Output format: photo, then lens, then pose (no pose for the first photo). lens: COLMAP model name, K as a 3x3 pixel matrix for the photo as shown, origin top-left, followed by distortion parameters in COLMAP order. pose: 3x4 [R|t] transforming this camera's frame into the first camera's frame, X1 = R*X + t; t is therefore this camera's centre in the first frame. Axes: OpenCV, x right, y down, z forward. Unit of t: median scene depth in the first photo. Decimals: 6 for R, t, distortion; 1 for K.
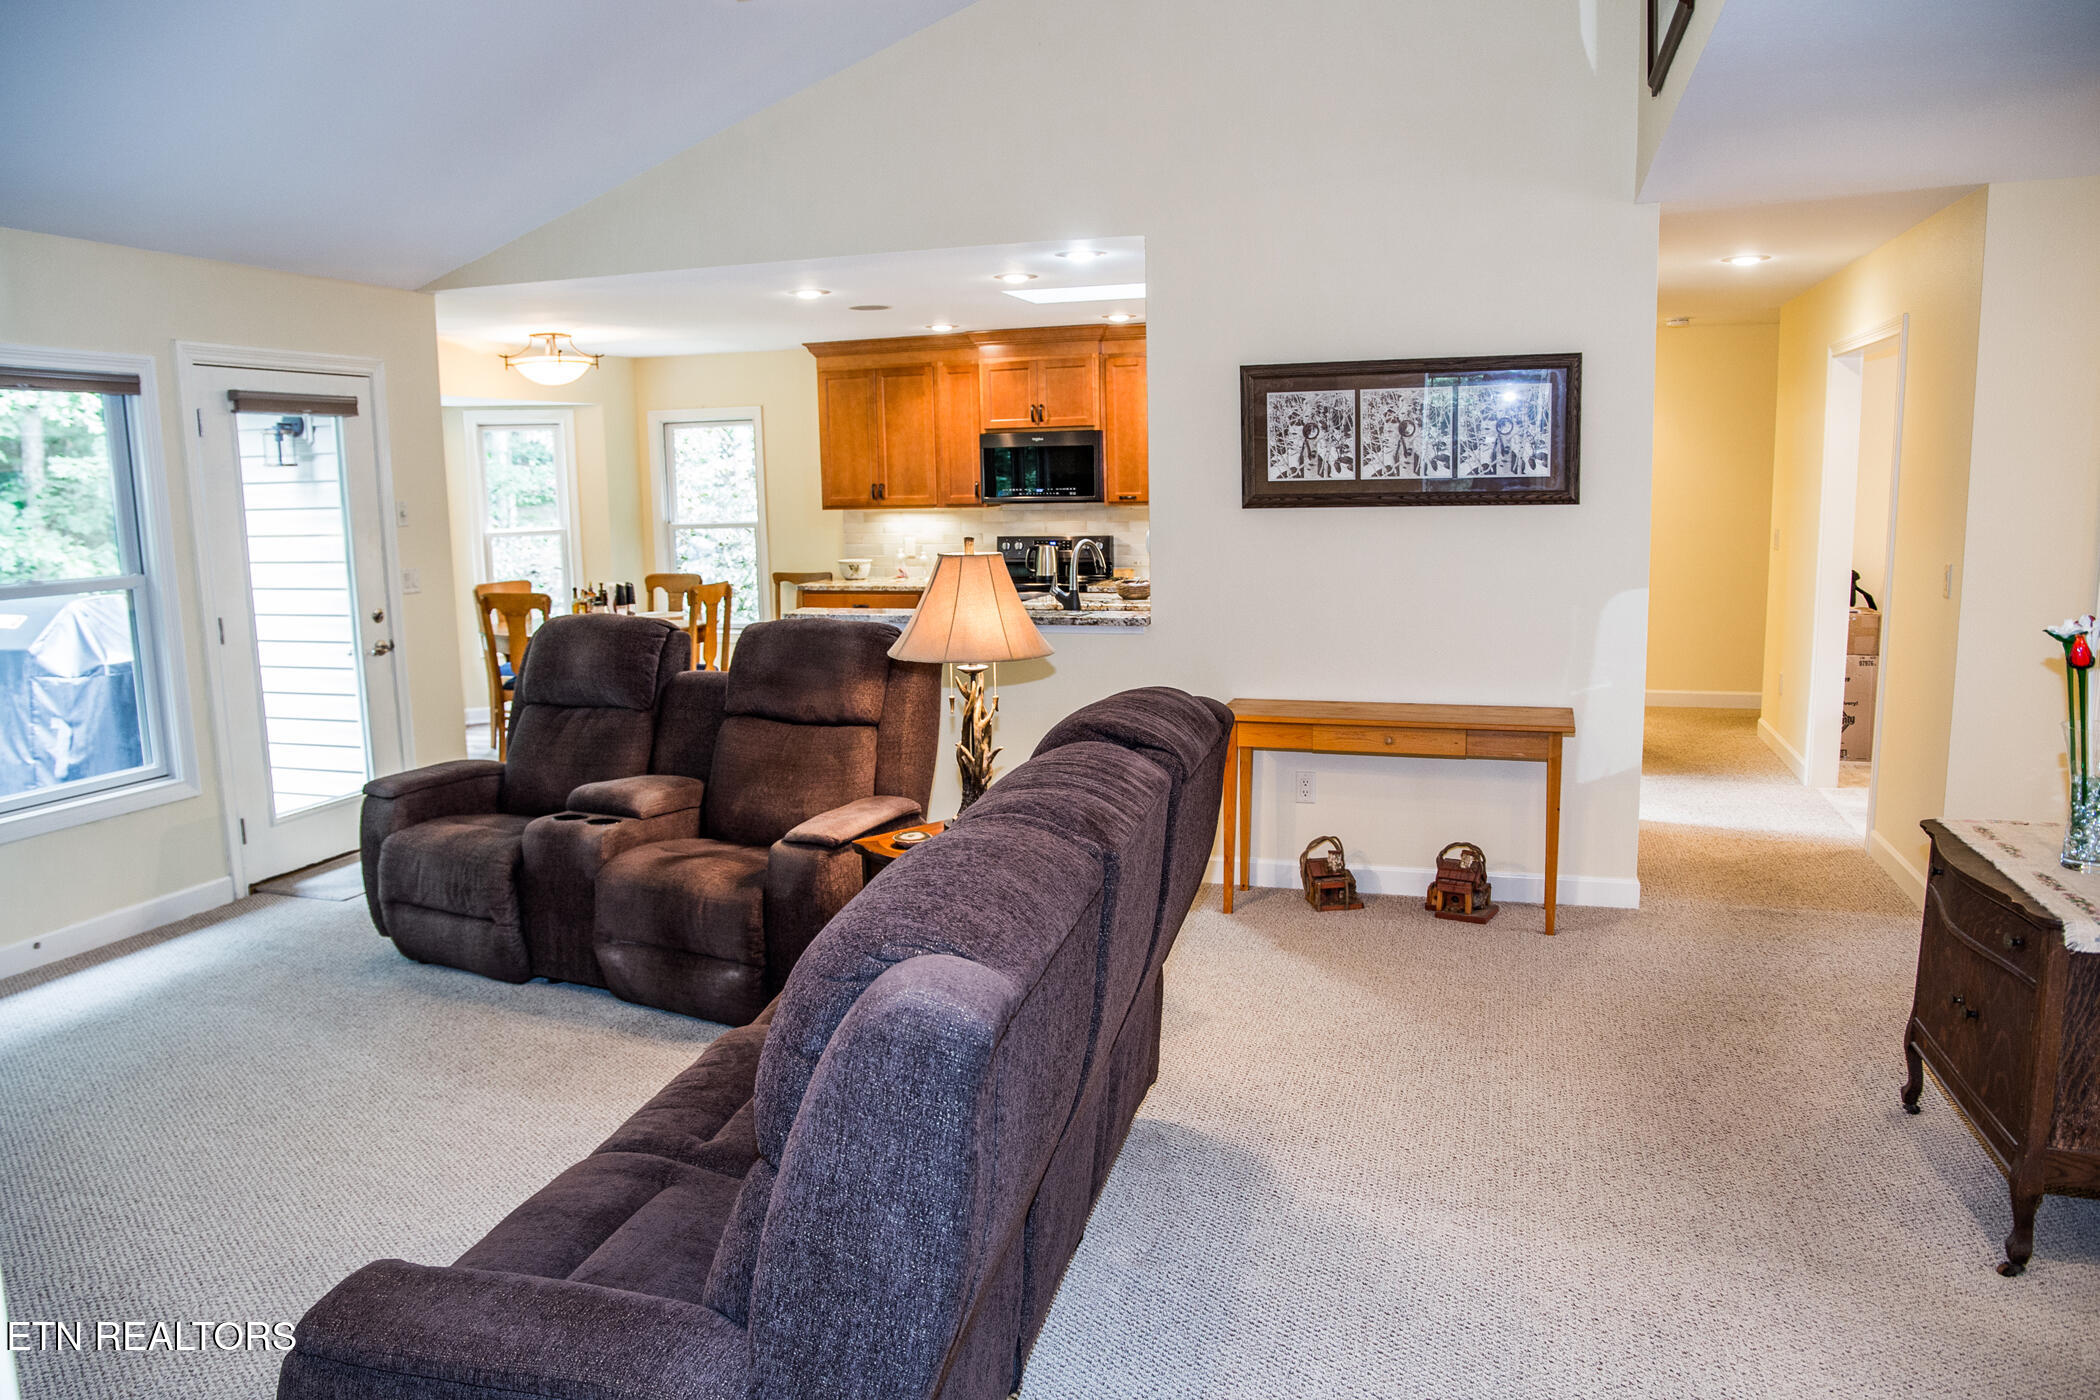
lens RADIAL K [[1474.5, 0, 1018.9], [0, 1474.5, 706.5], [0, 0, 1]] dist [-0.128404, 0.100764]
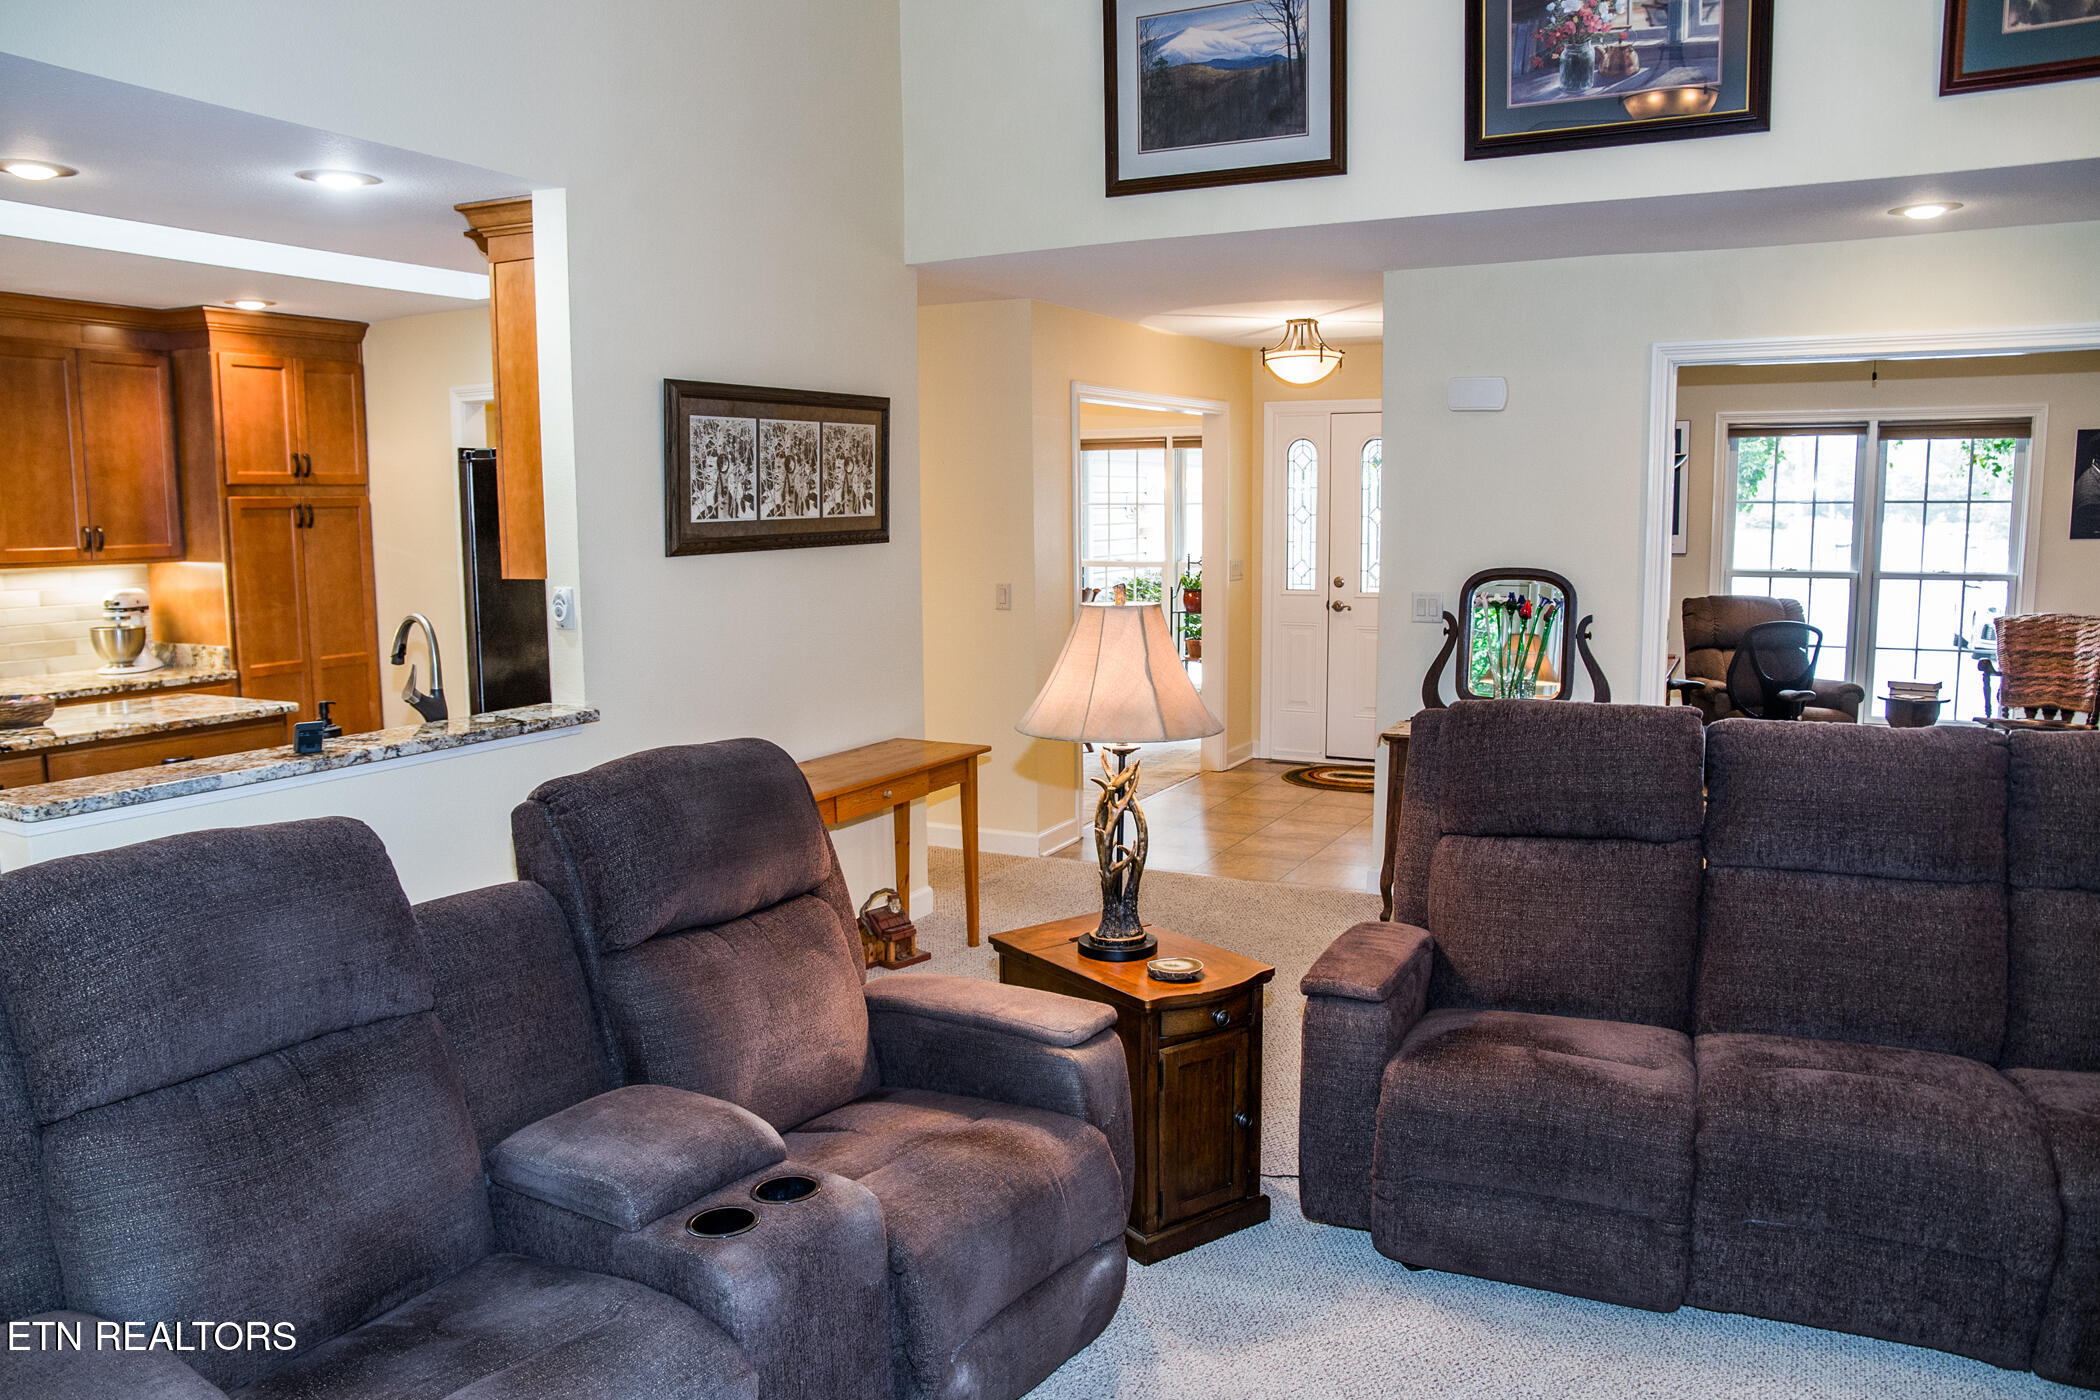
lens RADIAL K [[1513.8, 0, 1021.1], [0, 1513.8, 701.2], [0, 0, 1]] dist [-0.122749, 0.093371]
pose [[0.165404, -0.109075, 0.980176, -0.636266], [0.155811, 0.984274, 0.083238, -0.097593], [-0.973840, 0.138954, 0.179798, 0.688873]]
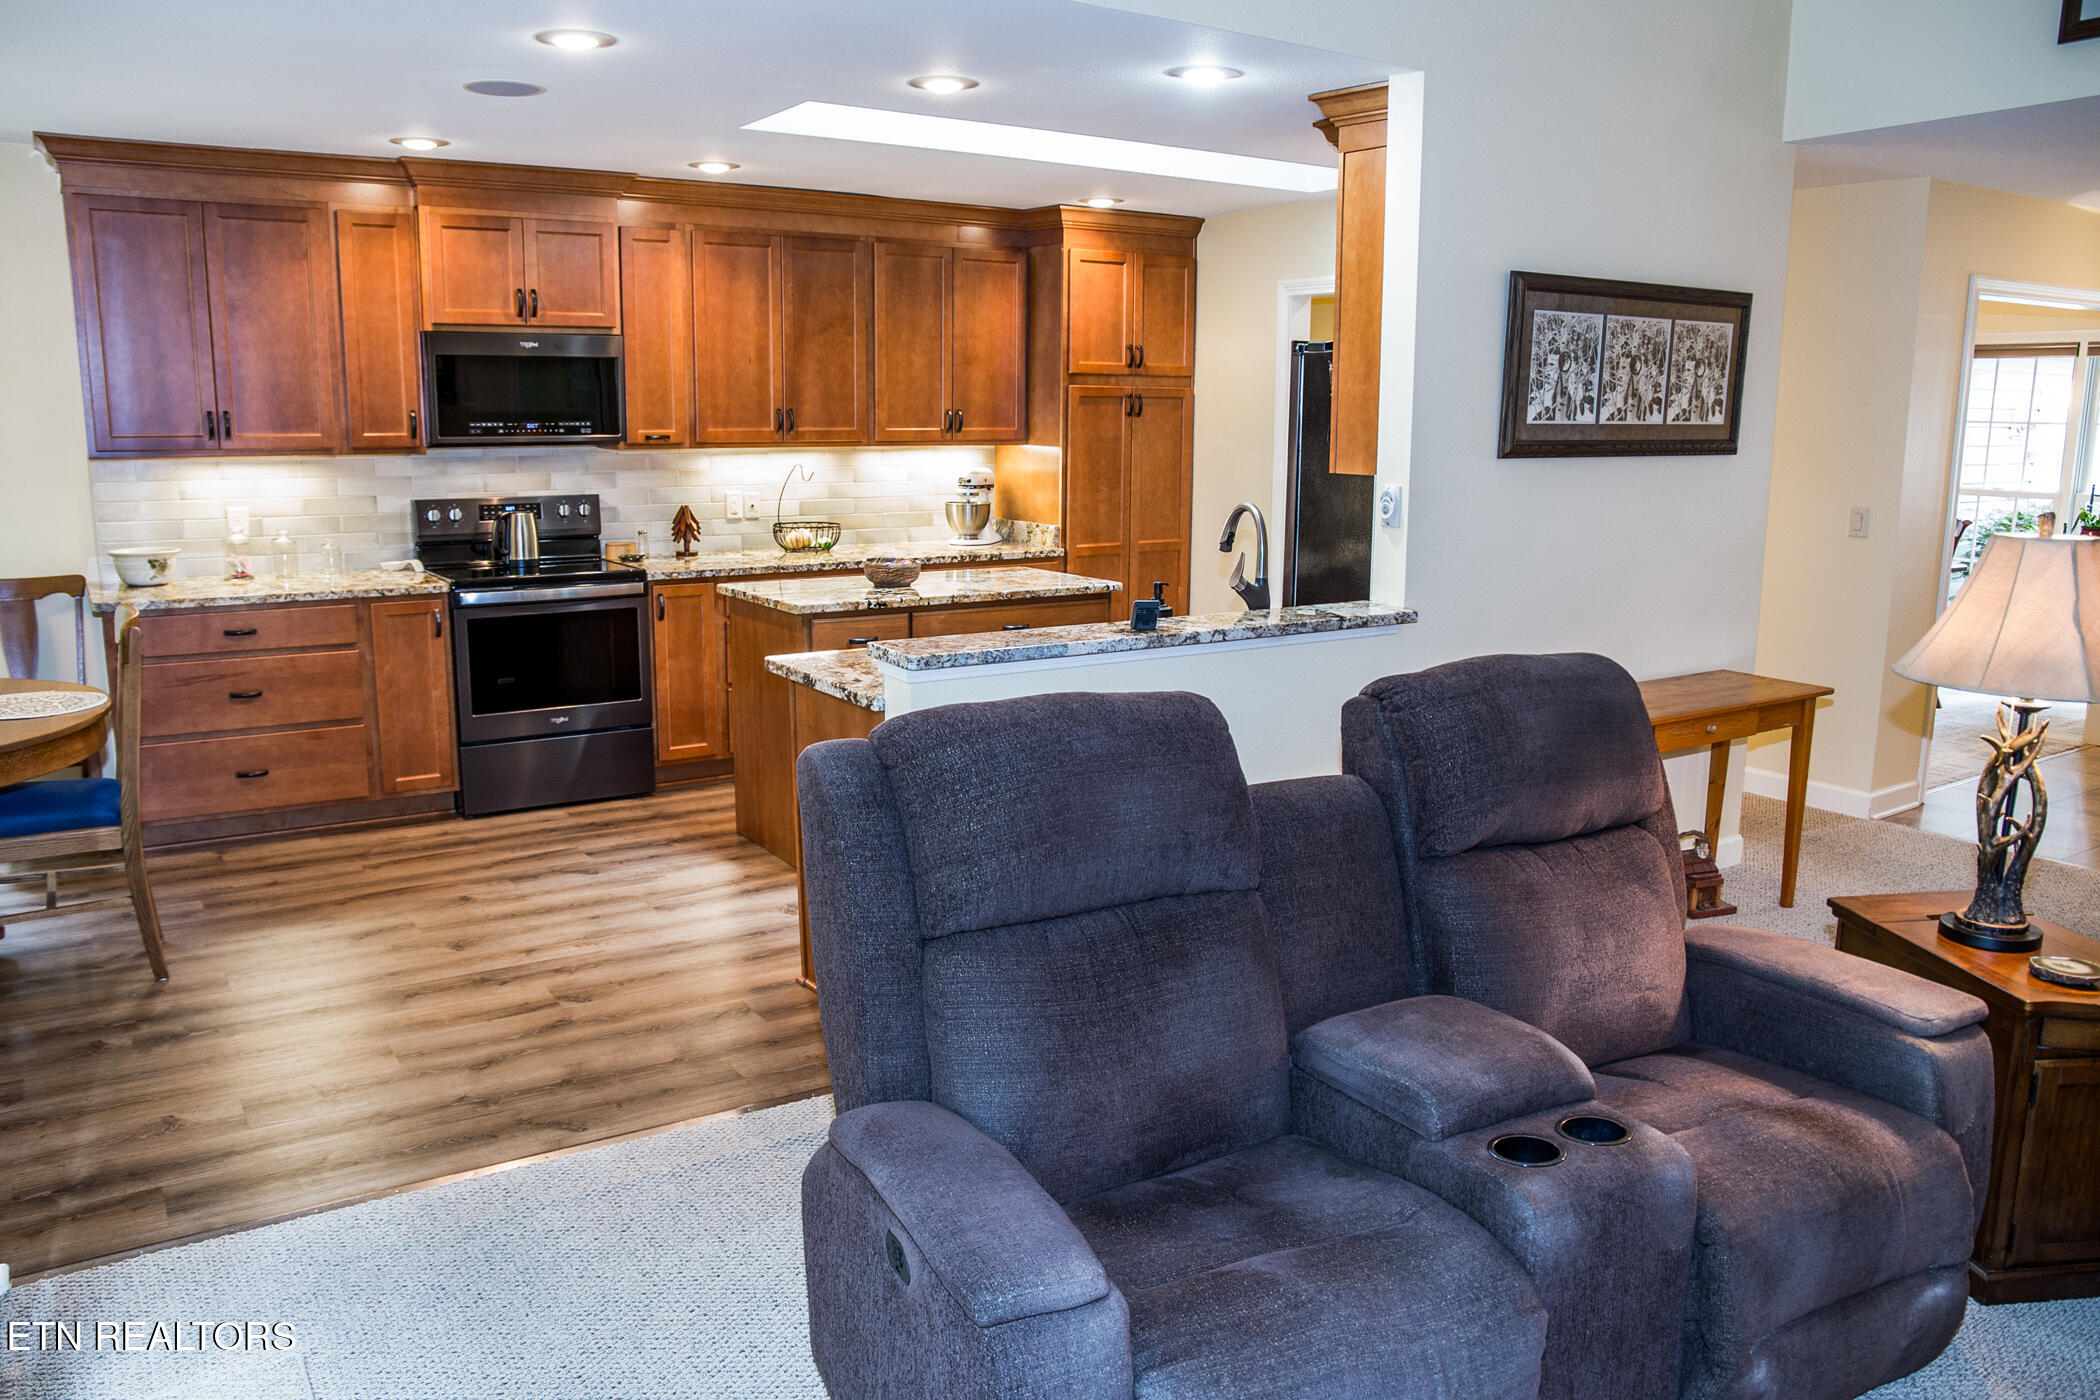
lens RADIAL K [[1547.6, 0, 1050.0], [0, 1547.6, 700.0], [0, 0, 1]] dist [-0.125284, 0.099421]
pose [[0.606709, -0.123843, 0.785218, -0.642111], [0.101145, 0.991788, 0.078272, -0.097941], [-0.788463, 0.031933, 0.614253, 0.711845]]
